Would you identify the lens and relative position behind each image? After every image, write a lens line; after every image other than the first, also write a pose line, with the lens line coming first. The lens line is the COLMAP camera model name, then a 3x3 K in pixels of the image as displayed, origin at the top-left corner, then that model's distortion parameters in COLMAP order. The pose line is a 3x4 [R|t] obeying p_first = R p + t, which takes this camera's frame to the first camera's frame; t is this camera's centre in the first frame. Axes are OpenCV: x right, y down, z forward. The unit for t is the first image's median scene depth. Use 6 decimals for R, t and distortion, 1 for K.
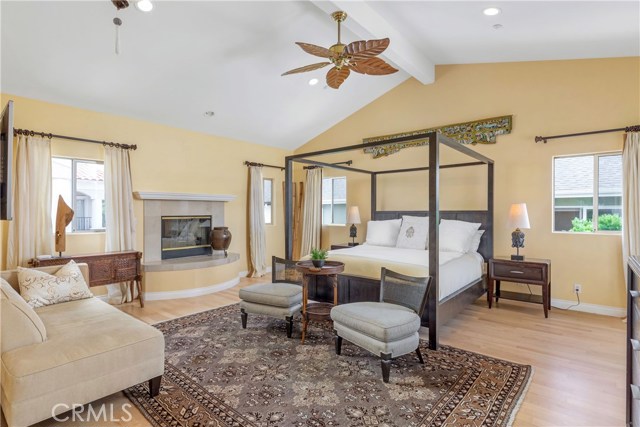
lens RADIAL K [[317.5, 0, 317.0], [0, 317.5, 214.6], [0, 0, 1]] dist [0.003194, -0.000031]
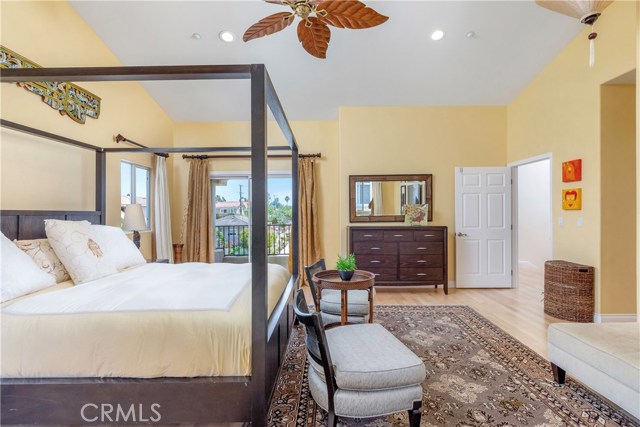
lens RADIAL K [[317.5, 0, 314.8], [0, 317.5, 213.8], [0, 0, 1]] dist [0.003194, -0.000031]
pose [[-0.622543, 0.008479, 0.782539, -0.714359], [0.016028, 0.999870, 0.001917, -0.001070], [-0.782421, 0.013736, -0.622598, 1.944458]]
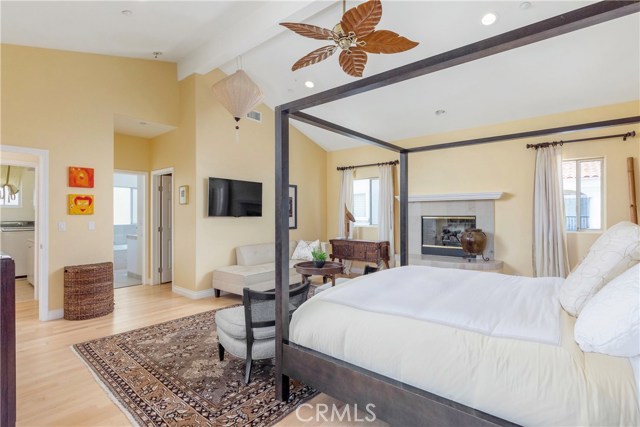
lens RADIAL K [[317.5, 0, 325.3], [0, 317.5, 211.1], [0, 0, 1]] dist [0.003194, -0.000031]
pose [[0.024104, -0.005658, -0.999693, 1.272545], [-0.003722, 0.999977, -0.005749, -0.009007], [0.999703, 0.003859, 0.024083, 1.238544]]
